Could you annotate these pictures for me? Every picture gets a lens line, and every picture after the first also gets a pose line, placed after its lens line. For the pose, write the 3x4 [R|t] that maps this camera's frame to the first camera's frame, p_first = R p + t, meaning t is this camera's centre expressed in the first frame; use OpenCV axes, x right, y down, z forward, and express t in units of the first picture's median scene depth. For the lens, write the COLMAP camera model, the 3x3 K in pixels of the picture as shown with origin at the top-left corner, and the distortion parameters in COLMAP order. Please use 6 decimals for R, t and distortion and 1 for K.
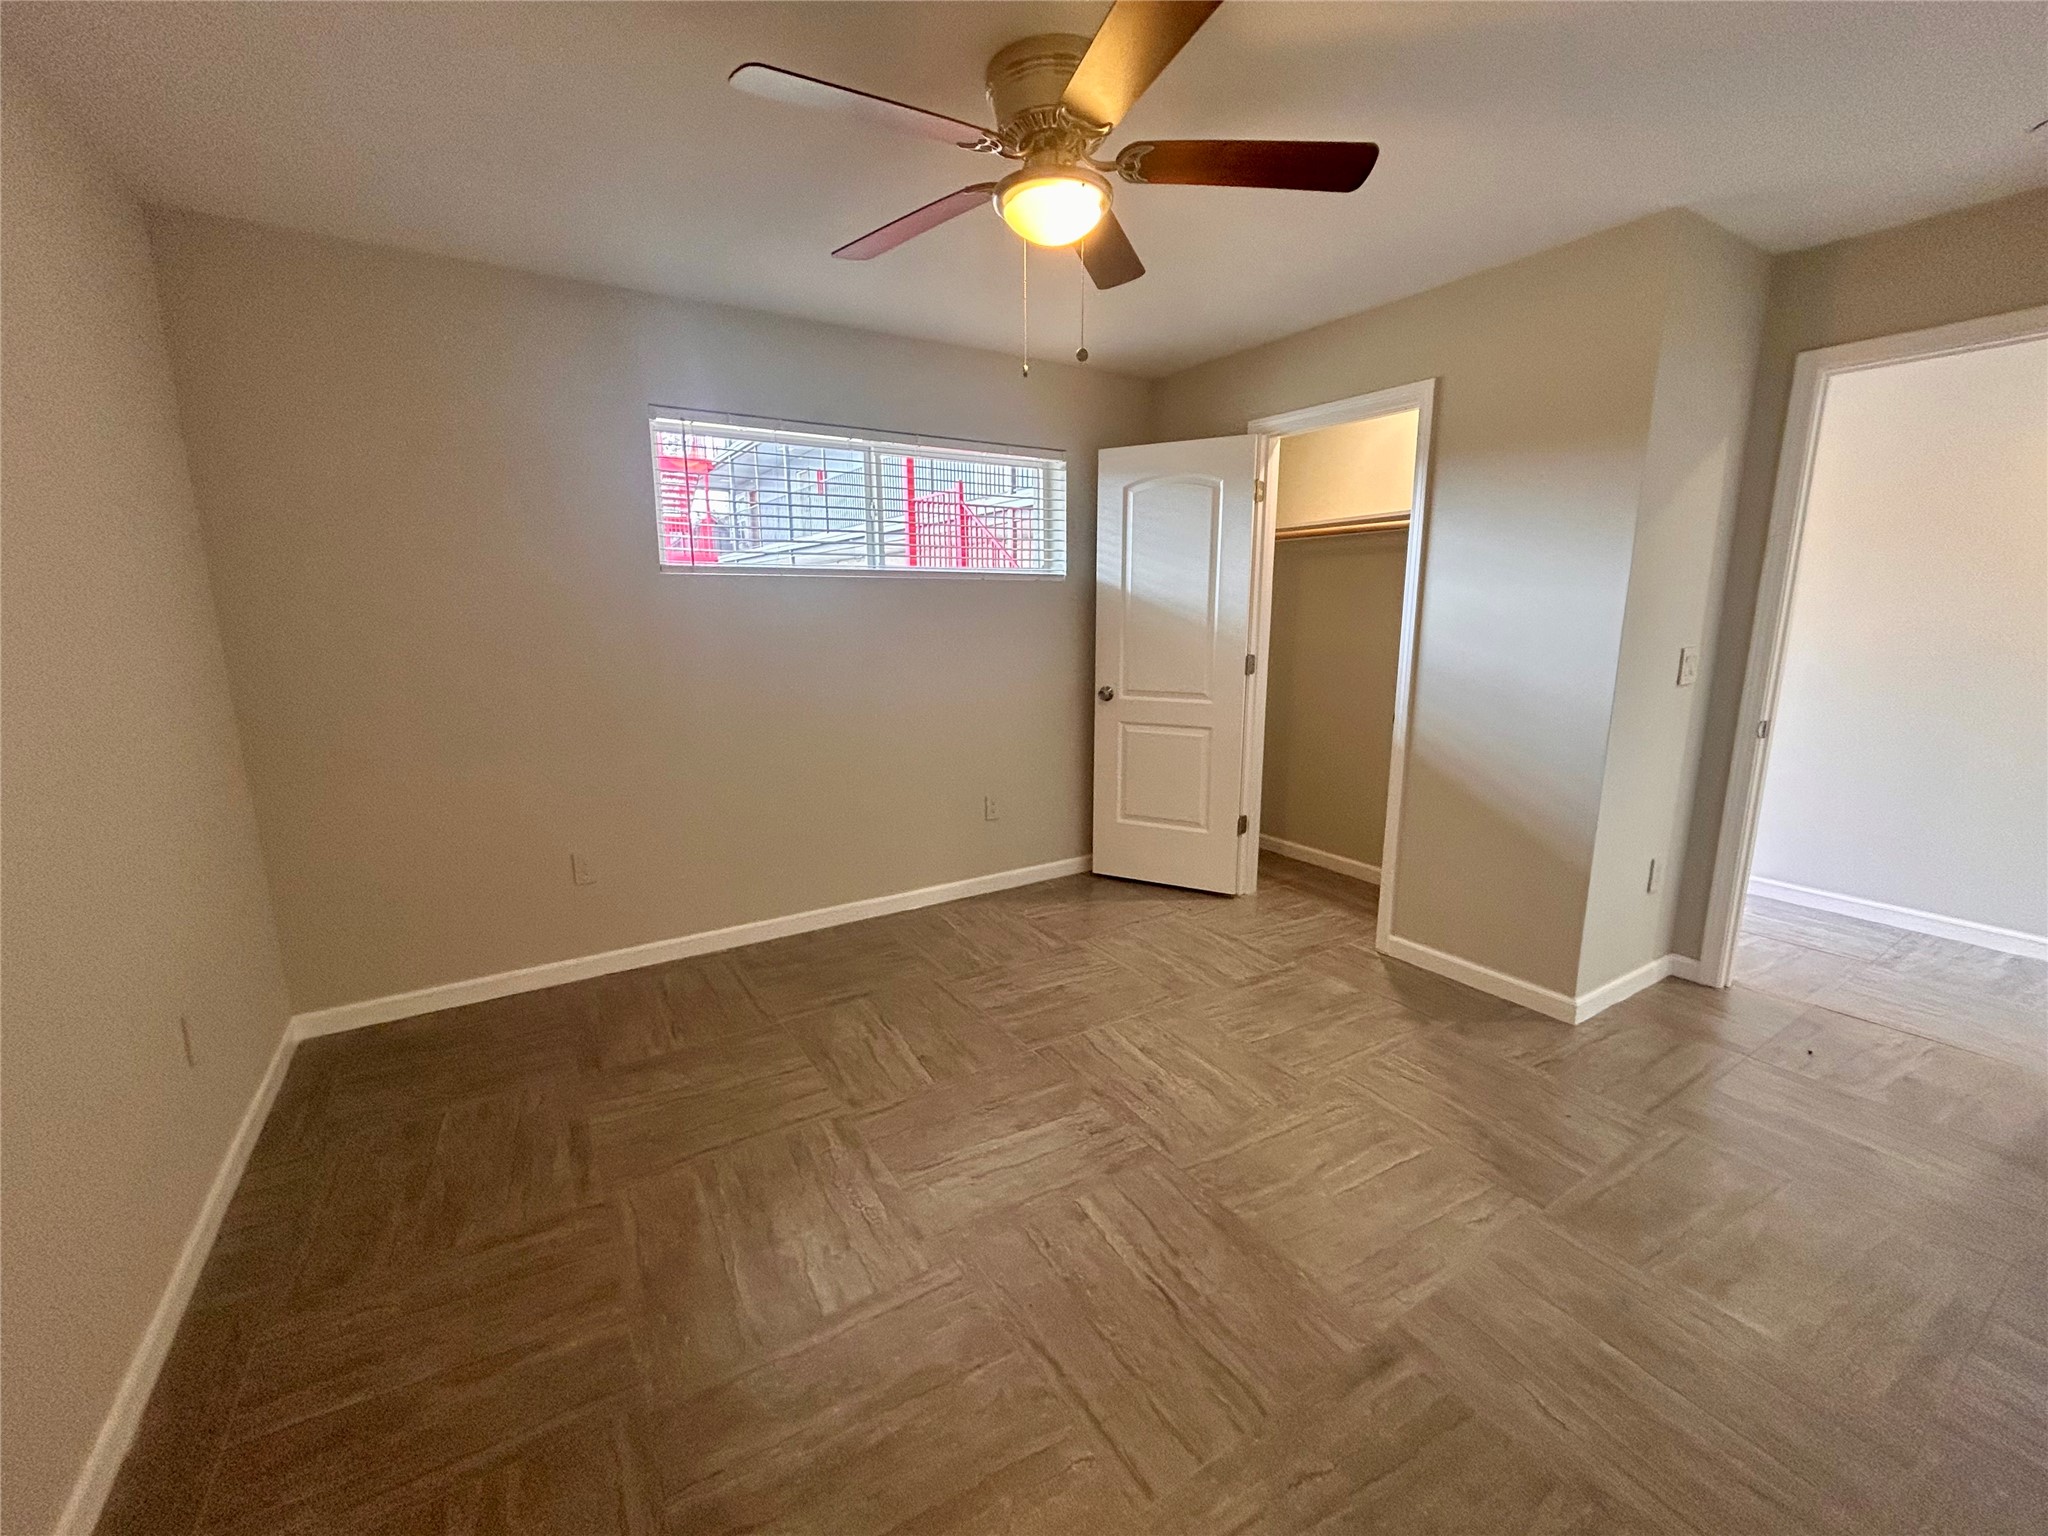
lens RADIAL K [[833.3, 0, 1016.4], [0, 833.3, 762.9], [0, 0, 1]] dist [-0.002920, 0.001606]
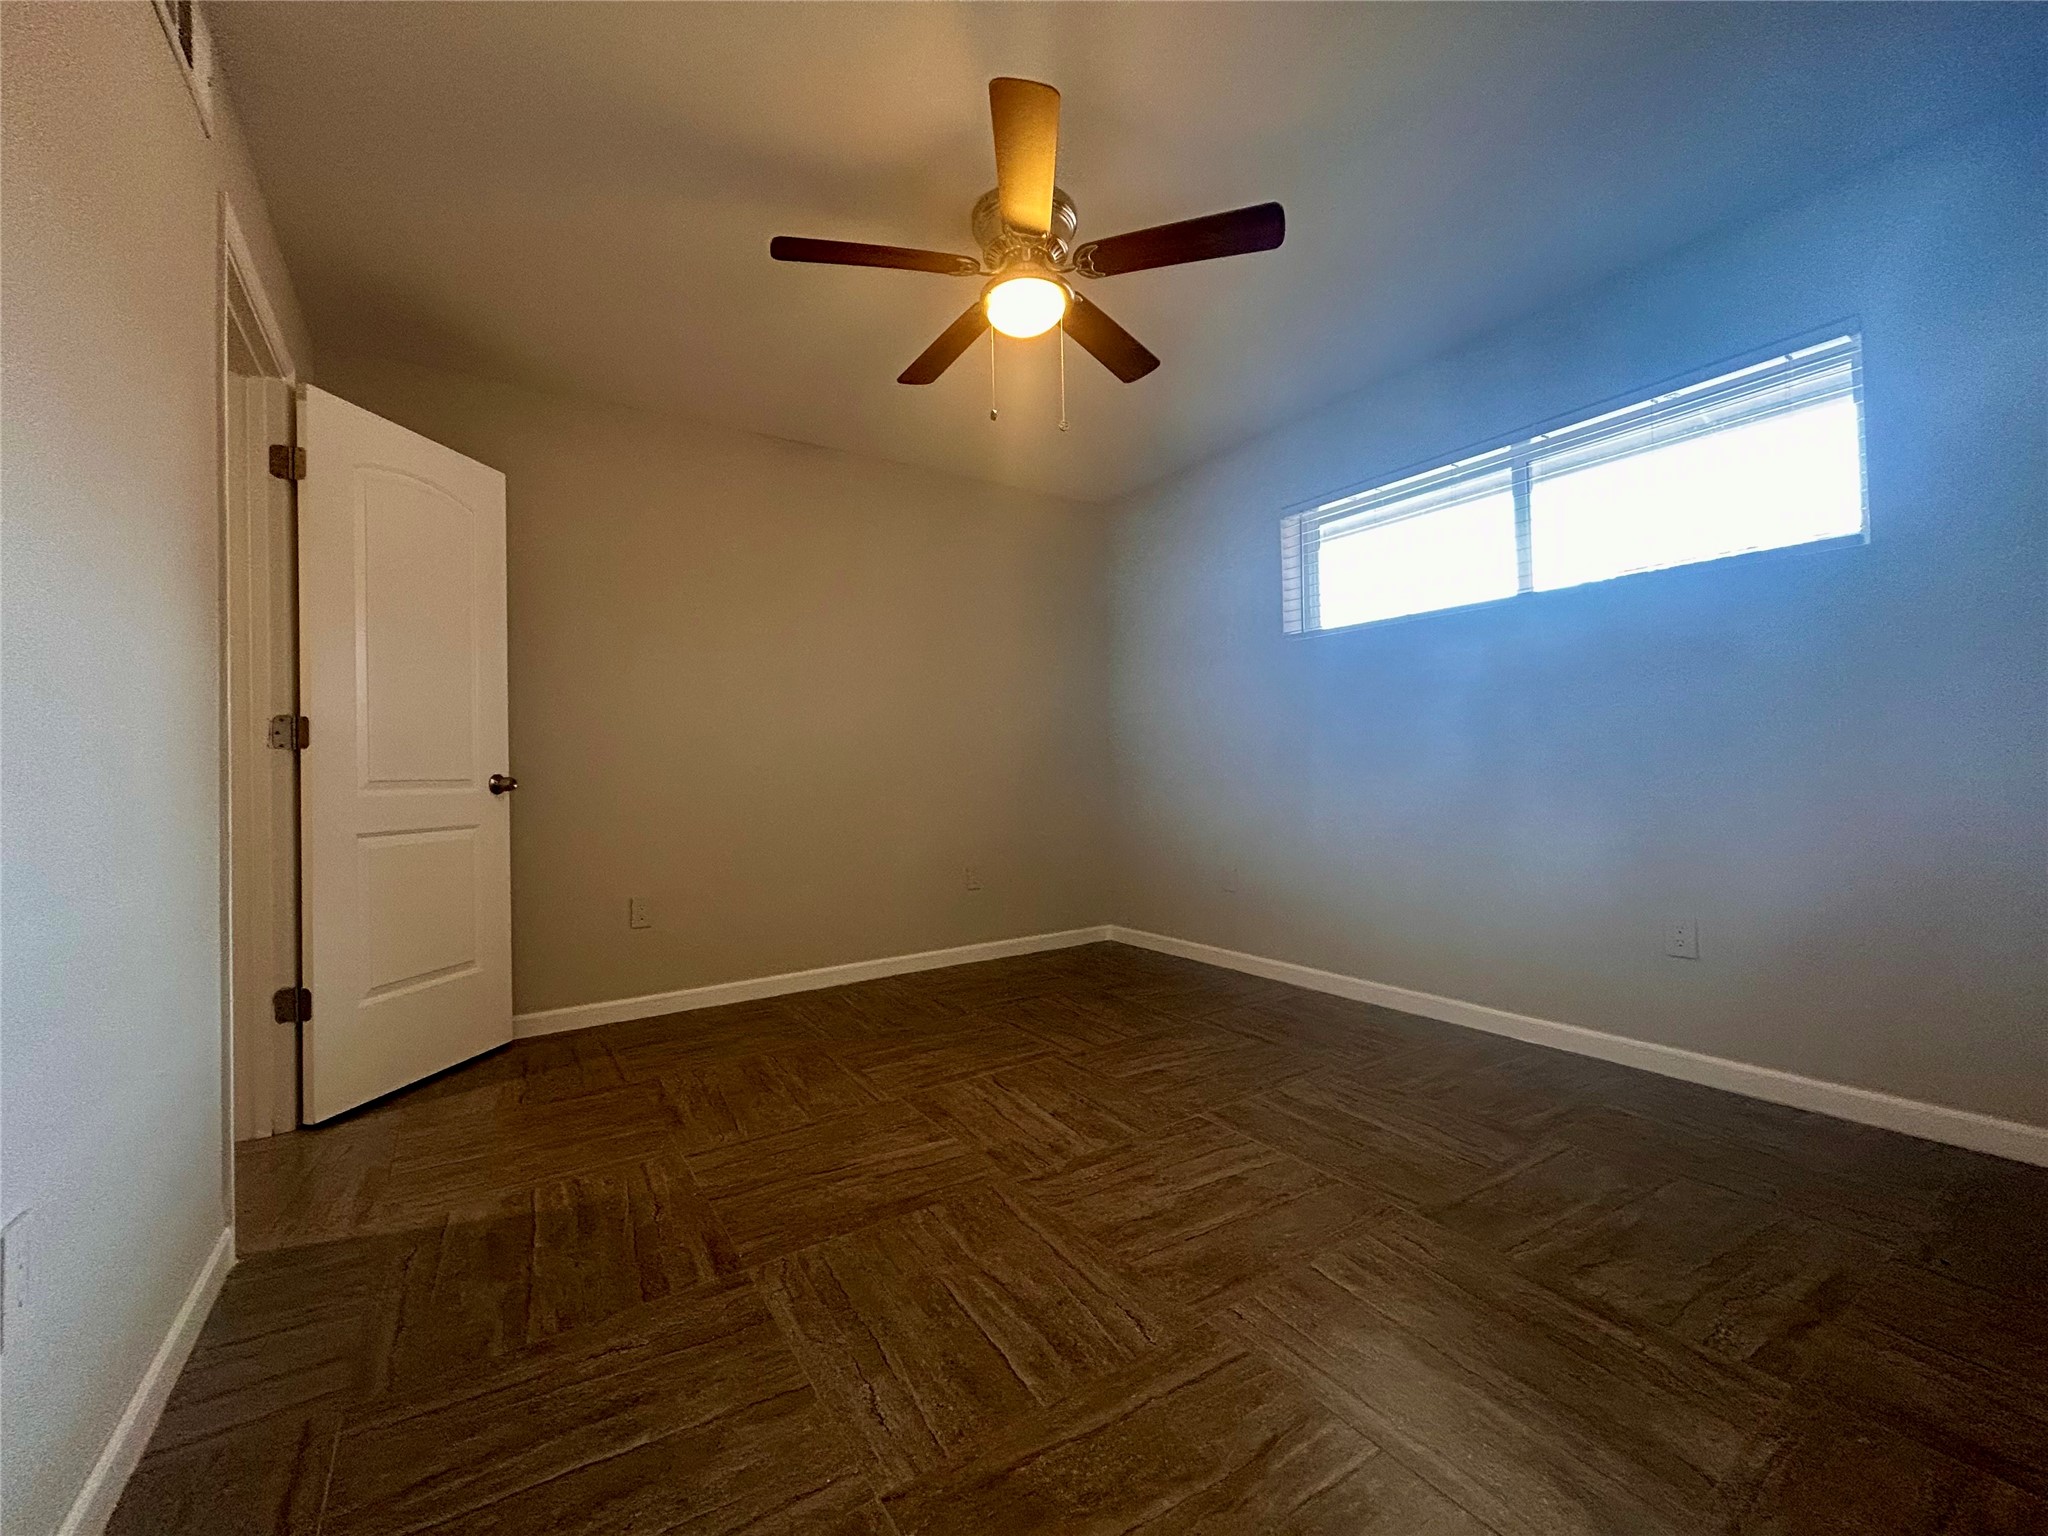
lens RADIAL K [[833.3, 0, 1015.5], [0, 833.3, 769.0], [0, 0, 1]] dist [-0.002920, 0.001606]
pose [[0.017138, -0.000568, -0.999853, 1.034062], [-0.164757, 0.986328, -0.003384, 0.023639], [0.986185, 0.164791, 0.016810, 0.853582]]
